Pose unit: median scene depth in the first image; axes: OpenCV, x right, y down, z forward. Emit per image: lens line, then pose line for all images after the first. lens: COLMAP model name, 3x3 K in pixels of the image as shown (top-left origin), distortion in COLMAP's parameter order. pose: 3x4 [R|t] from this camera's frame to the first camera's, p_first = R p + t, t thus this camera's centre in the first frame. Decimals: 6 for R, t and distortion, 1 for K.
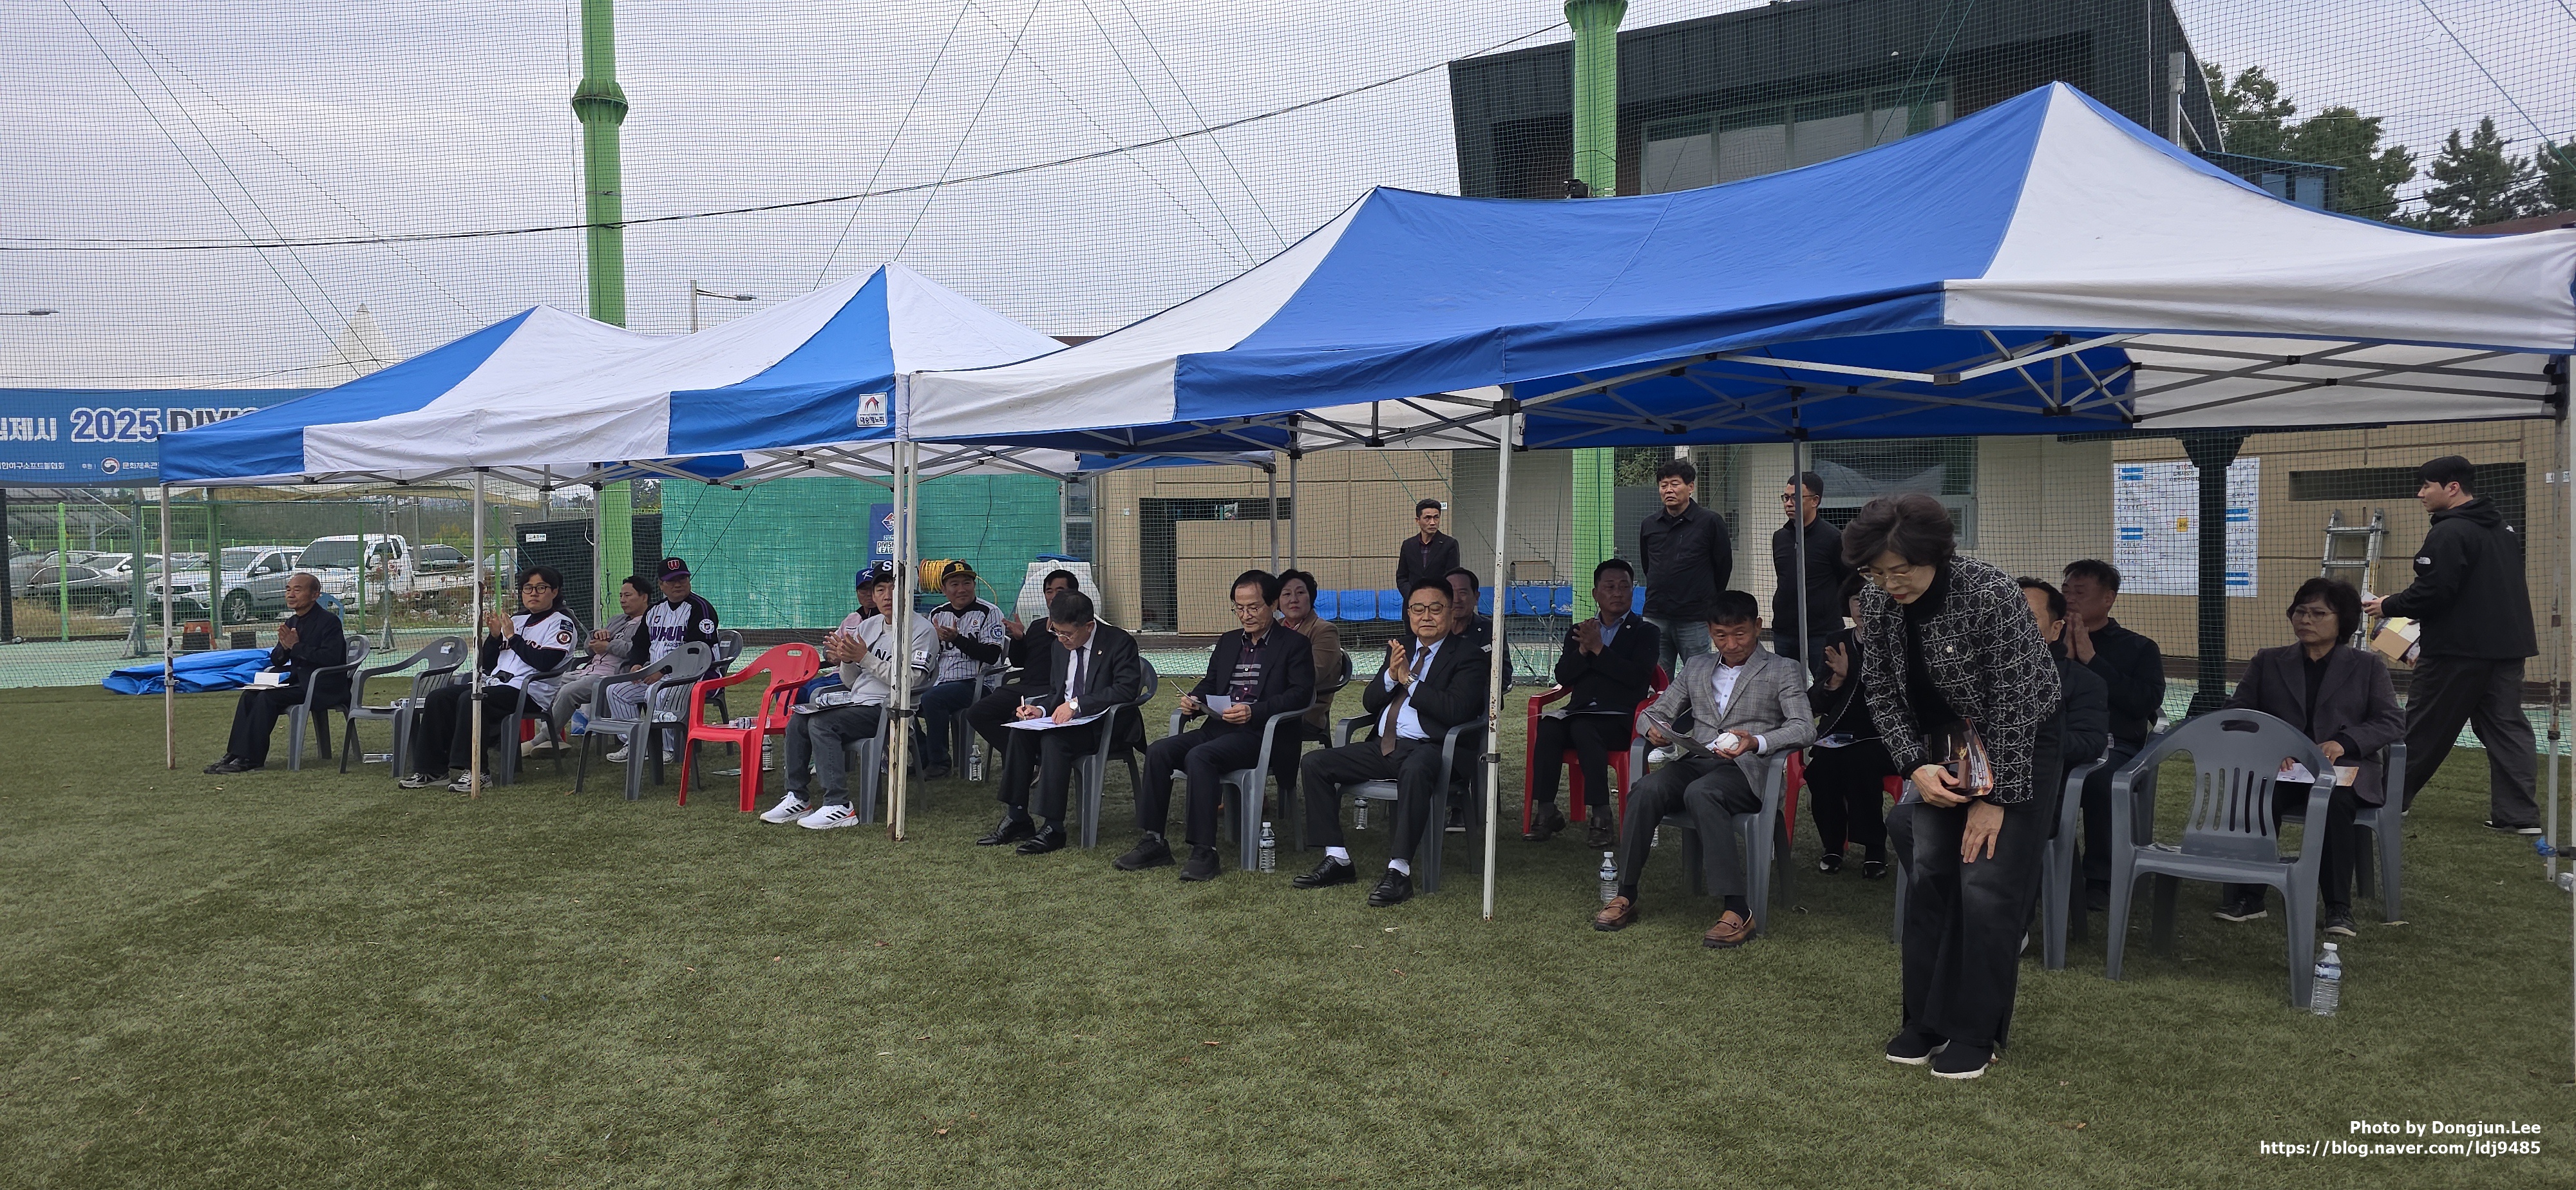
lens RADIAL K [[1721.0, 0, 1337.4], [0, 1721.0, 583.3], [0, 0, 1]] dist [0.082104, -0.097700]
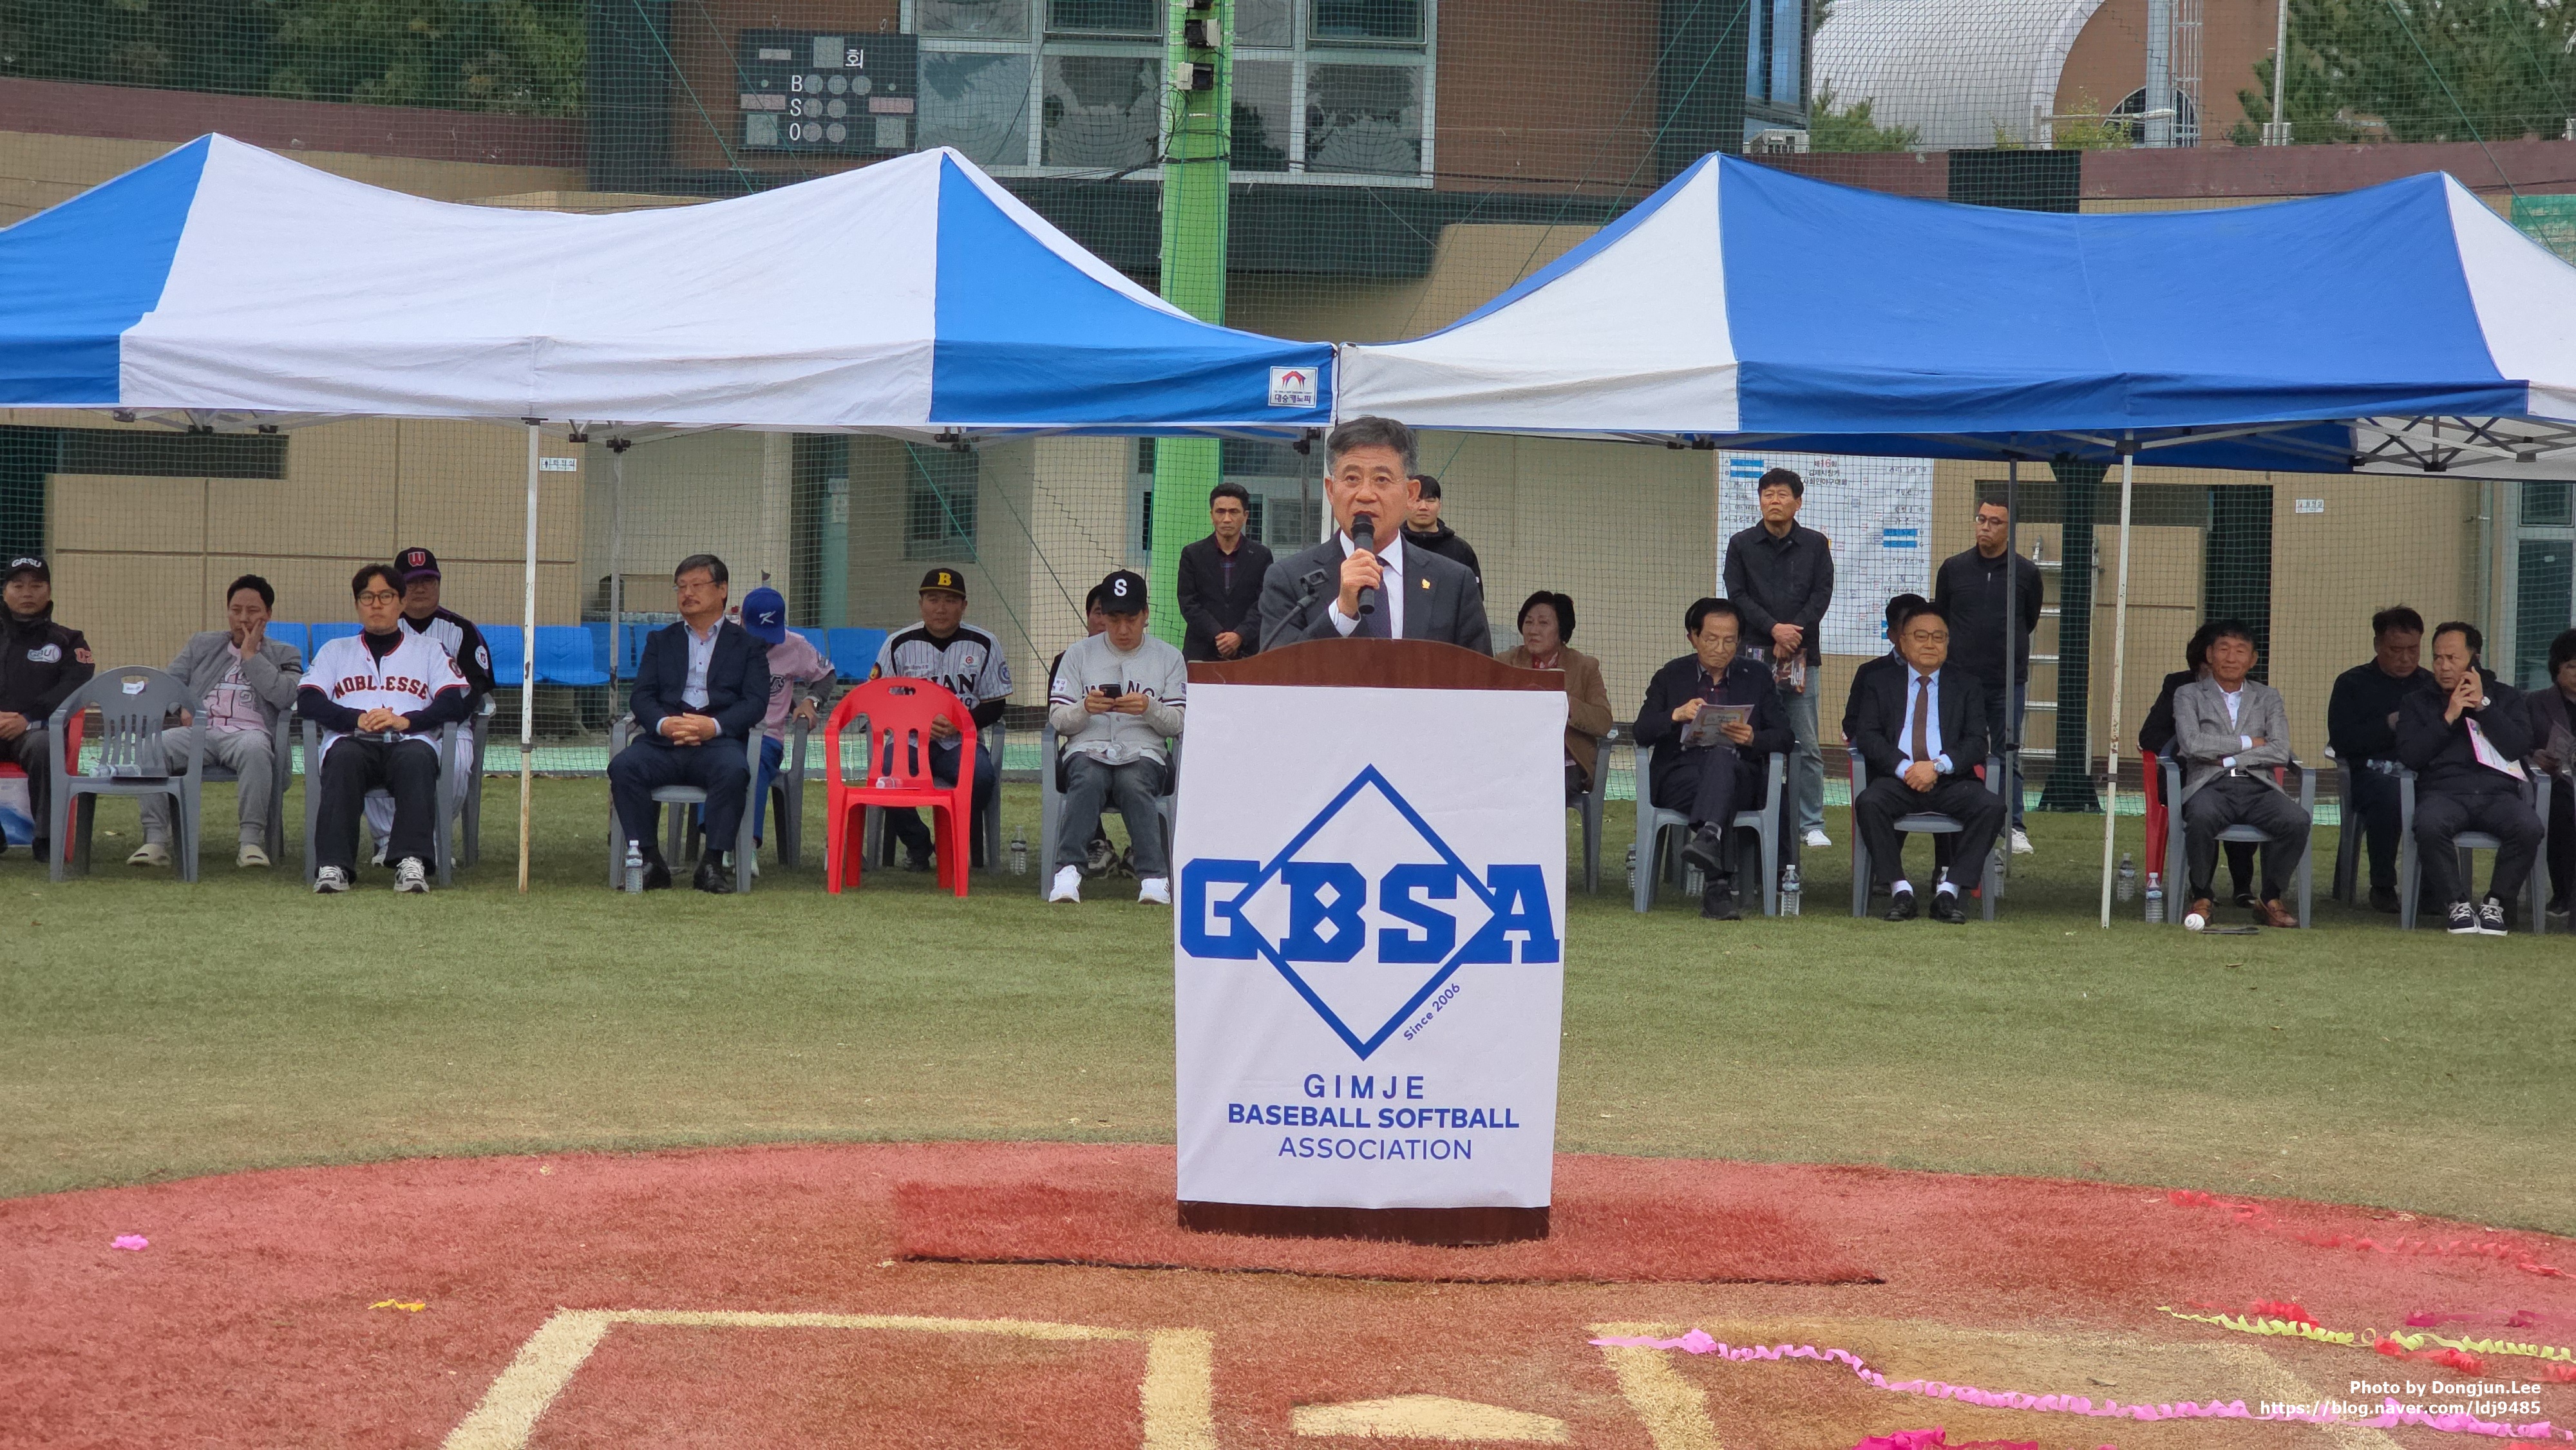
lens RADIAL K [[4843.2, 0, 1288.0], [0, 4843.2, 725.0], [0, 0, 1]] dist [-0.371095, 3.692900]
pose [[0.825258, 0.007799, 0.564702, -1.402191], [-0.017747, 0.999769, 0.012128, 0.029825], [-0.564477, -0.020031, 0.825206, -0.810527]]
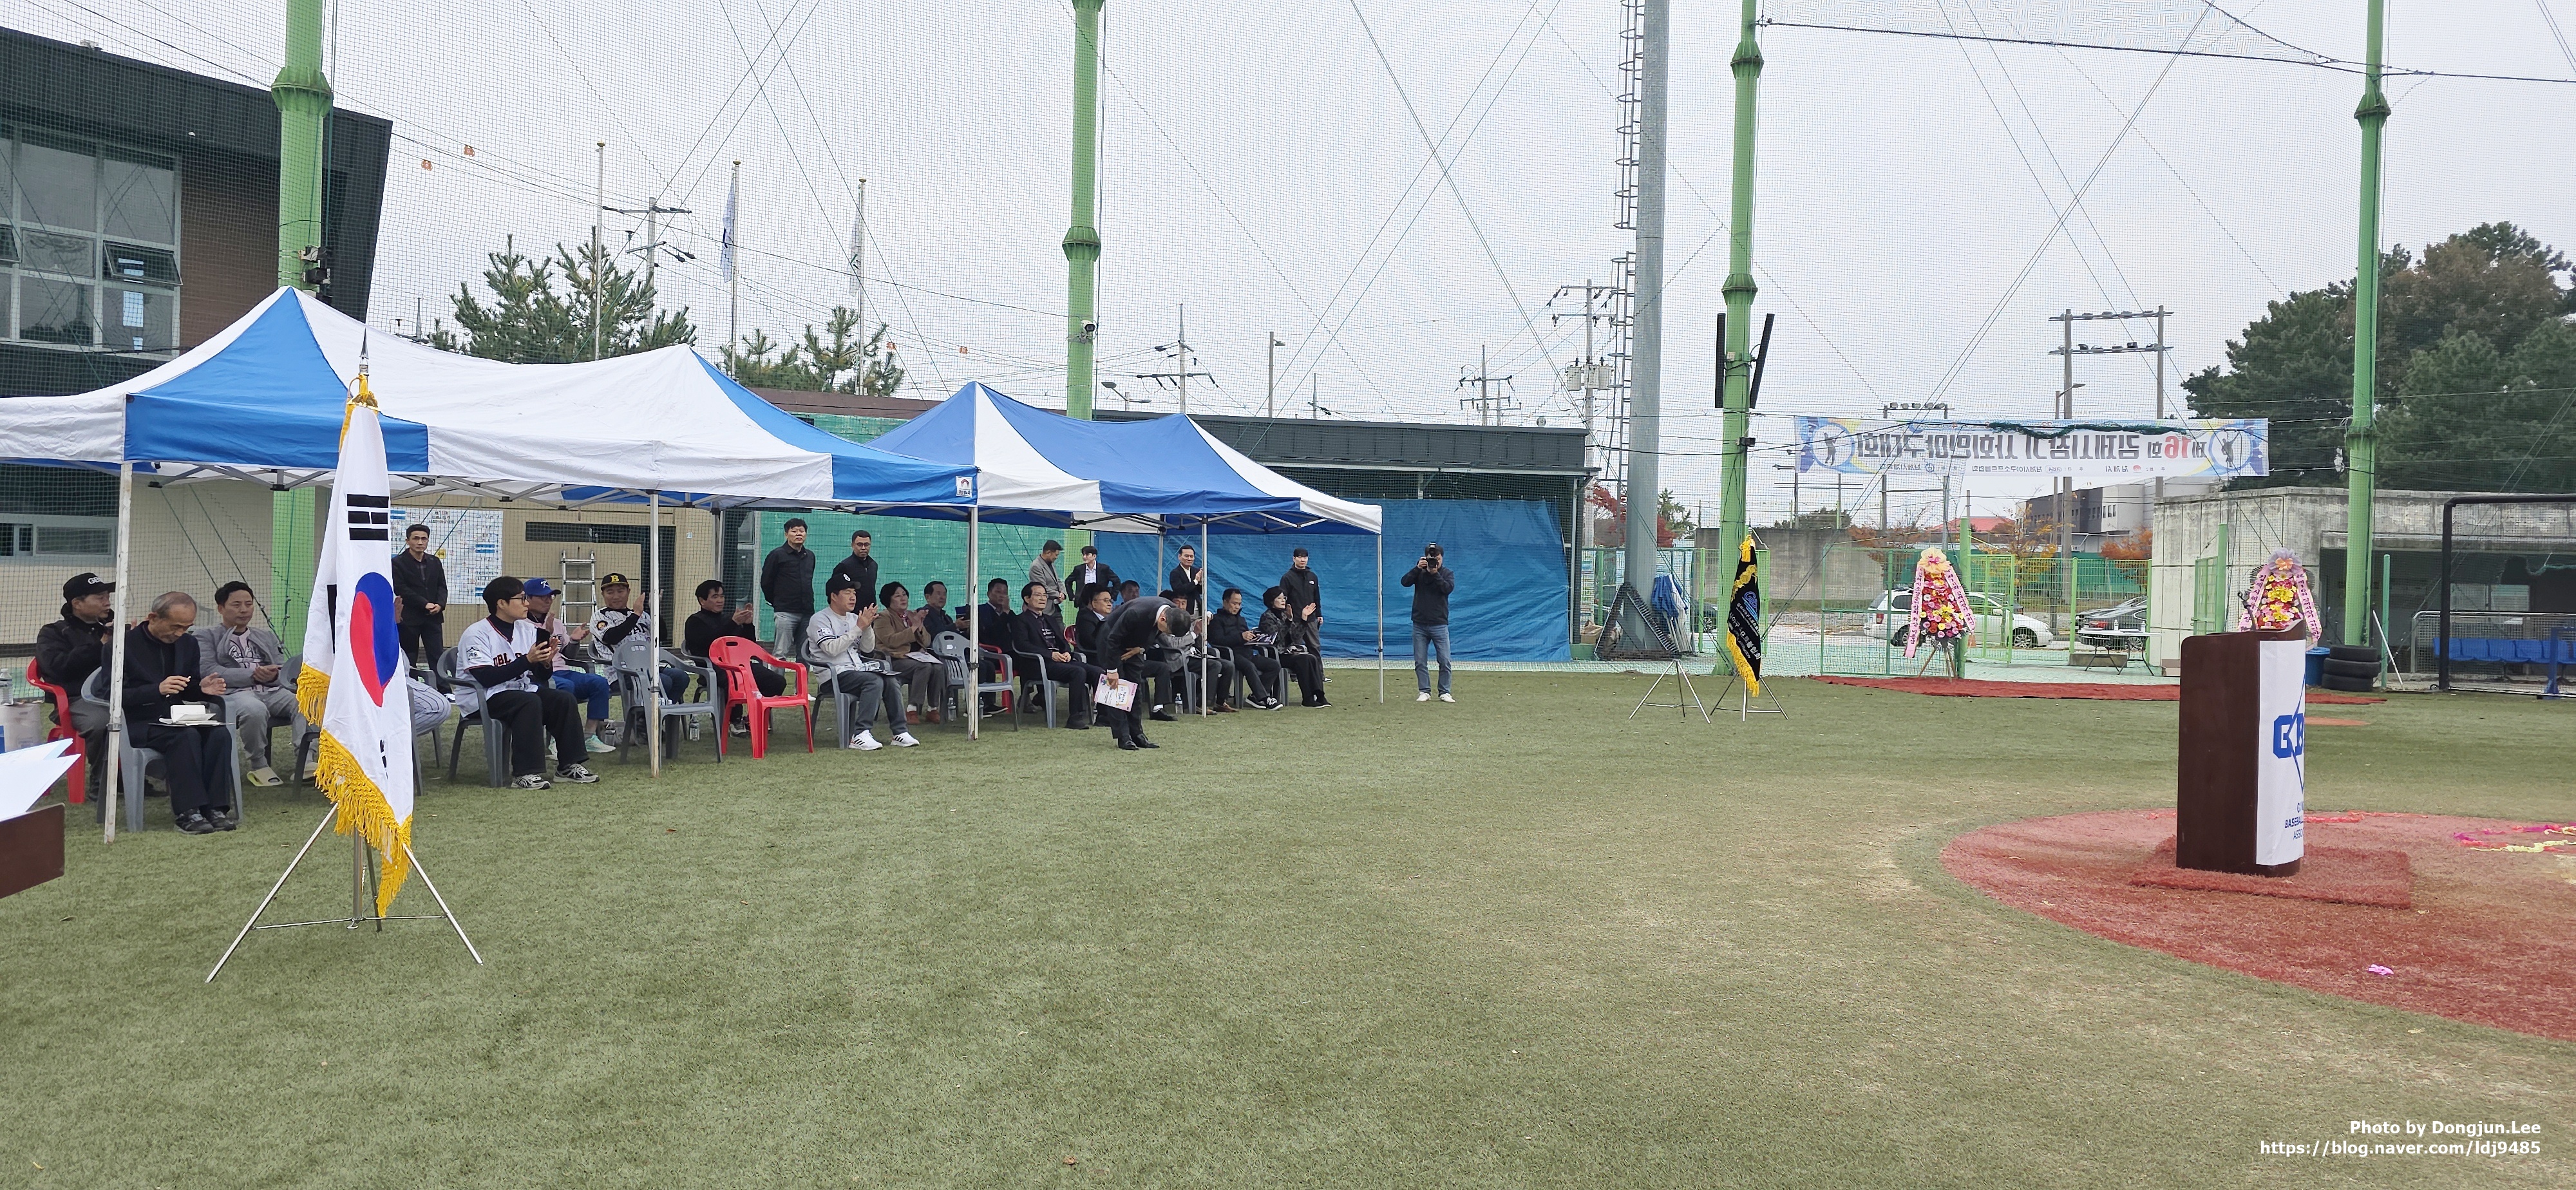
lens RADIAL K [[1693.1, 0, 1288.0], [0, 1693.1, 595.0], [0, 0, 1]] dist [0.085123, -0.095077]
pose [[0.002026, -0.001125, 0.999997, -1.723653], [0.007642, 0.999970, 0.001109, 0.006279], [-0.999969, 0.007640, 0.002035, 0.603696]]
